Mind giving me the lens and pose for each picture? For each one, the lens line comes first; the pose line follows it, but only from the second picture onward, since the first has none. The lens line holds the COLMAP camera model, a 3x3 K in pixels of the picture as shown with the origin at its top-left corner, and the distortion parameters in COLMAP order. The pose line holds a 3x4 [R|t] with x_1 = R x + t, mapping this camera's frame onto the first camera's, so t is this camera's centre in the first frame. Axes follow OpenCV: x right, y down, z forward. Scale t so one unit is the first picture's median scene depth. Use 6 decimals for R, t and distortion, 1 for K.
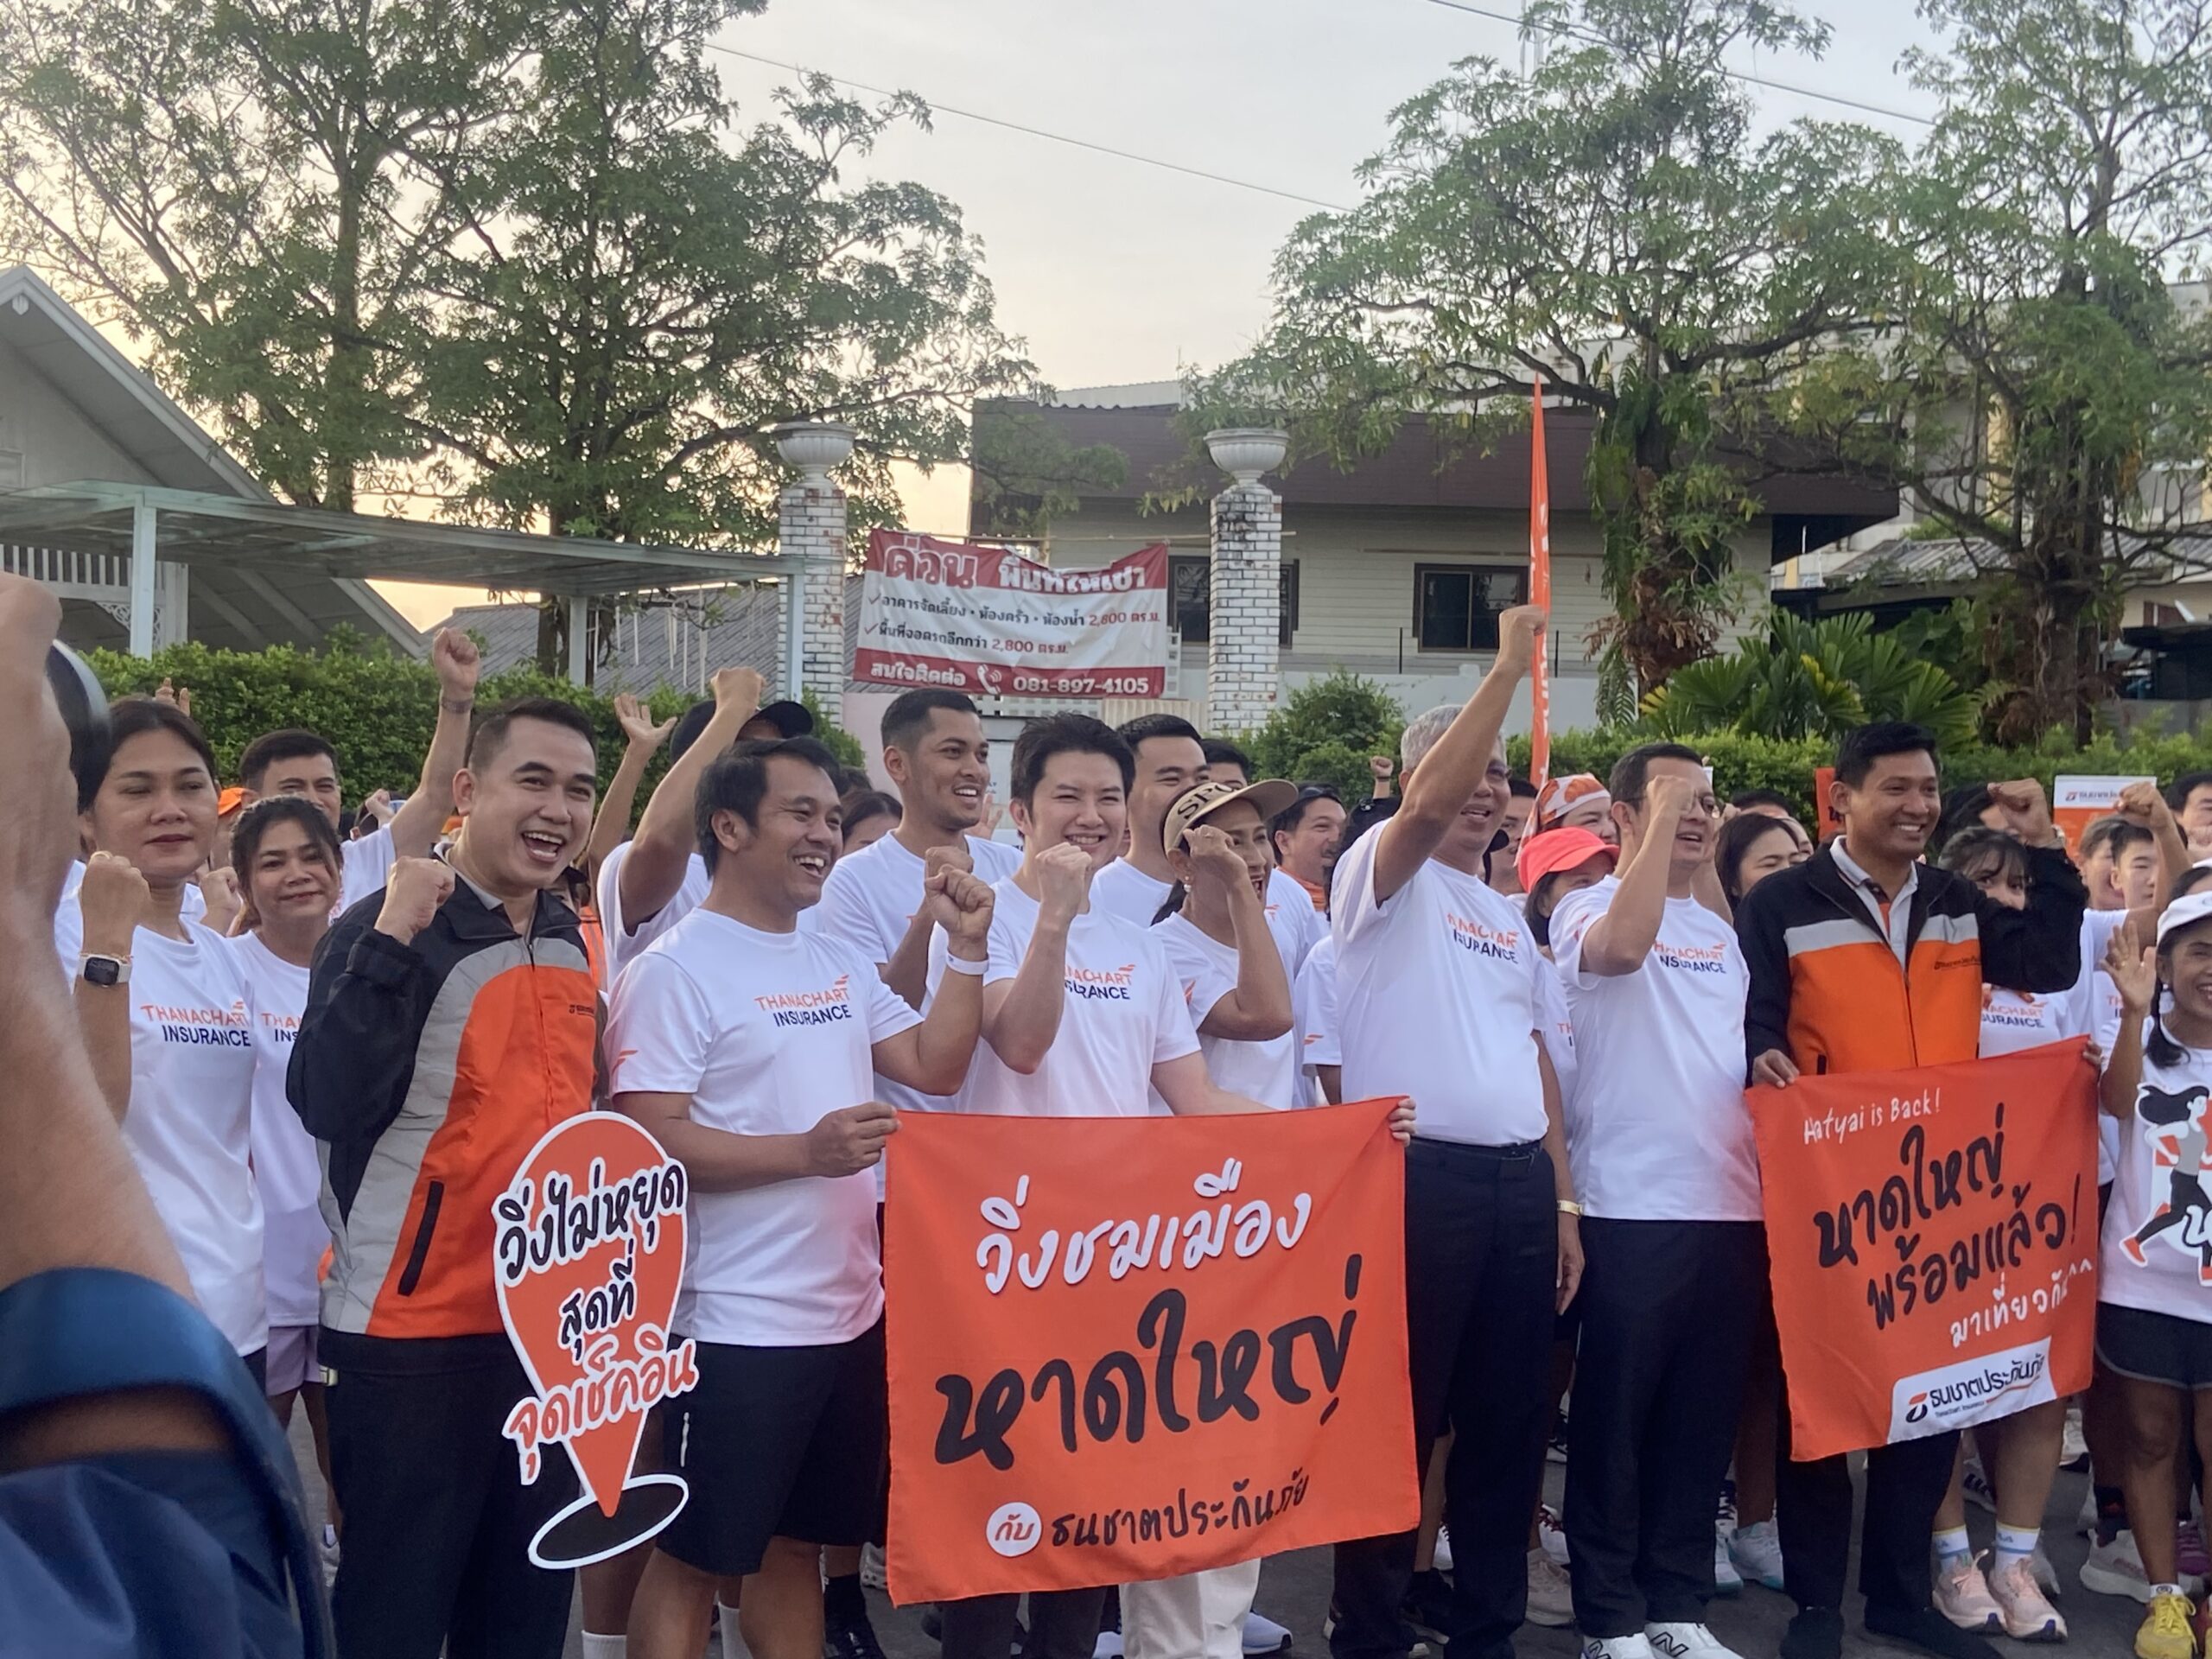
lens RADIAL K [[3005.3, 0, 1171.6], [0, 3005.3, 897.2], [0, 0, 1]] dist [0.097766, -0.053954]
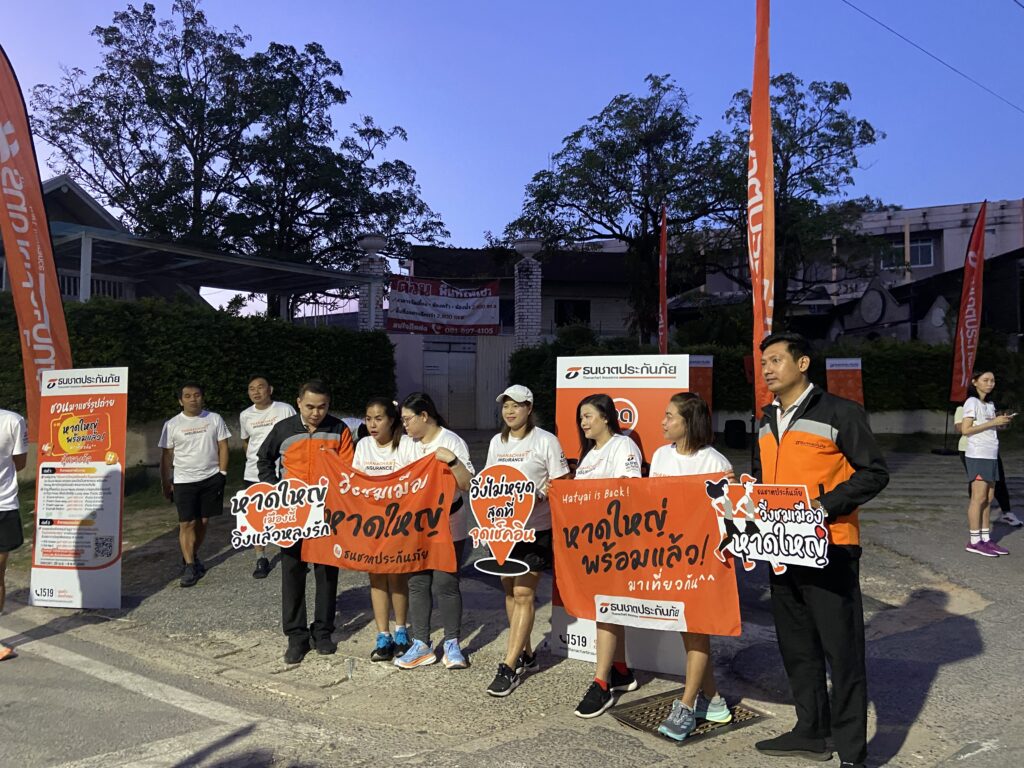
lens RADIAL K [[763.5, 0, 509.9], [0, 763.5, 386.9], [0, 0, 1]] dist [0.122576, -0.154915]
pose [[0.994947, -0.014140, 0.099402, -0.063709], [0.016938, 0.999482, -0.027369, 0.001363], [-0.098963, 0.028914, 0.994671, 0.293373]]
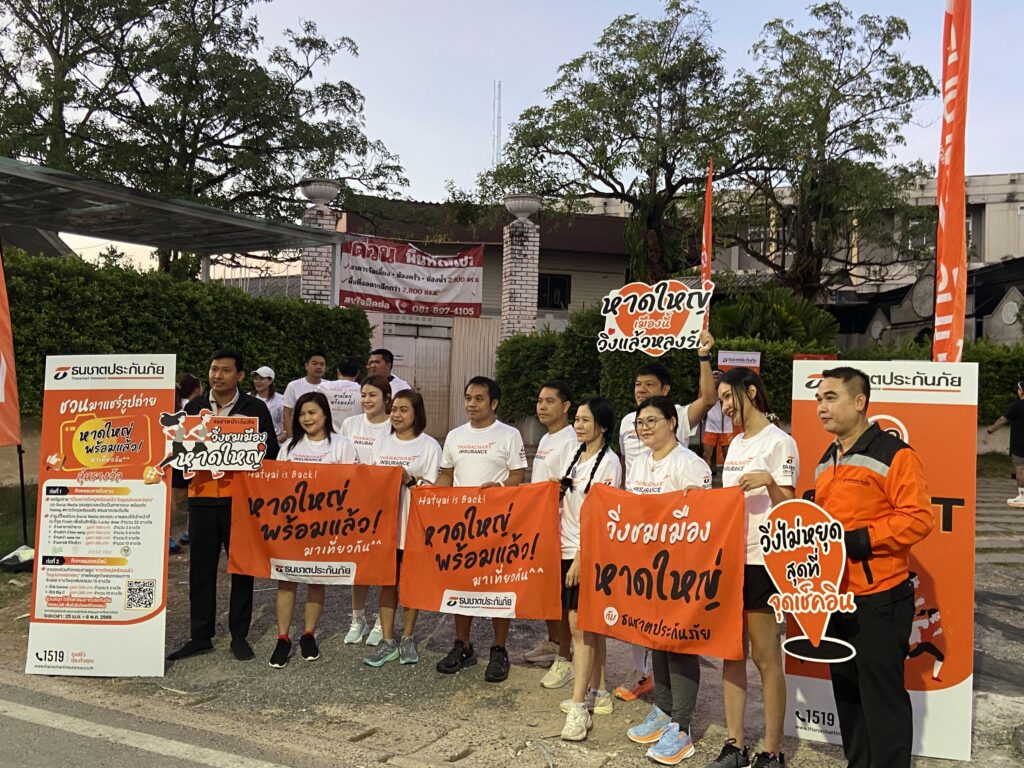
lens RADIAL K [[990.4, 0, 520.2], [0, 990.4, 385.5], [0, 0, 1]] dist [0.127116, -0.153375]
pose [[0.978295, 0.011158, 0.206918, -0.122020], [-0.006437, 0.999704, -0.023477, -0.000938], [-0.207119, 0.021636, 0.978077, 0.299398]]
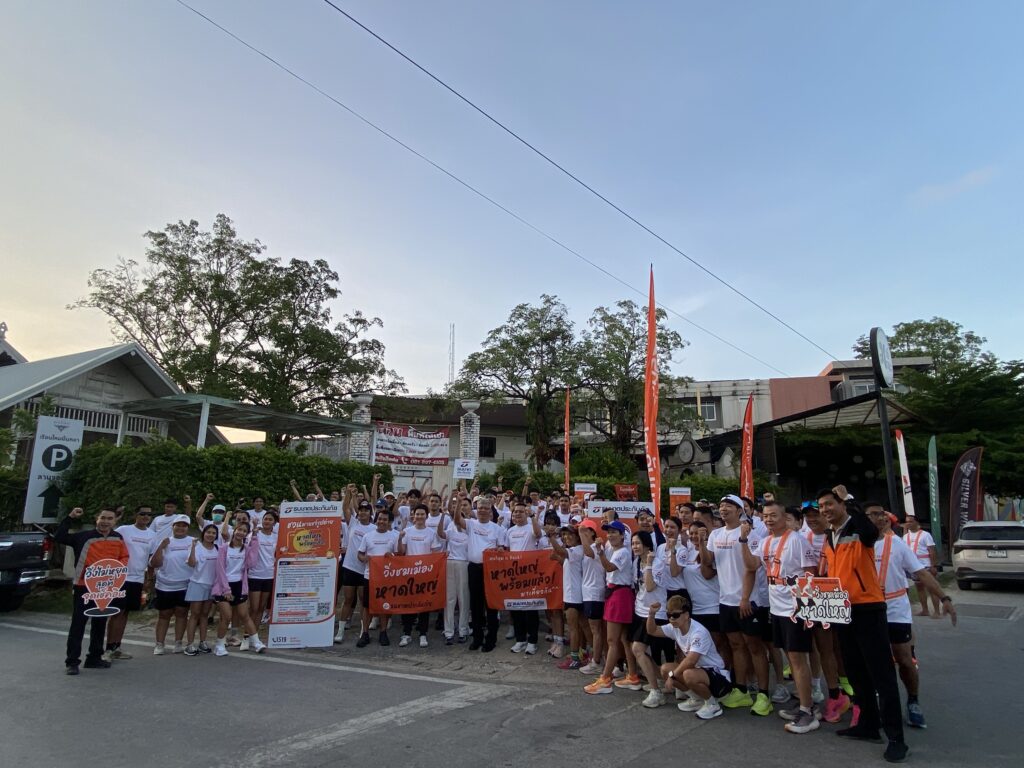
lens RADIAL K [[611.7, 0, 512.0], [0, 611.7, 384.0], [0, 0, 1]] dist [0.085373, -0.000397]
pose [[0.958962, 0.049026, 0.279265, -0.153124], [0.009594, 0.978763, -0.204770, -0.005315], [-0.283374, 0.199046, 0.938126, 0.196704]]
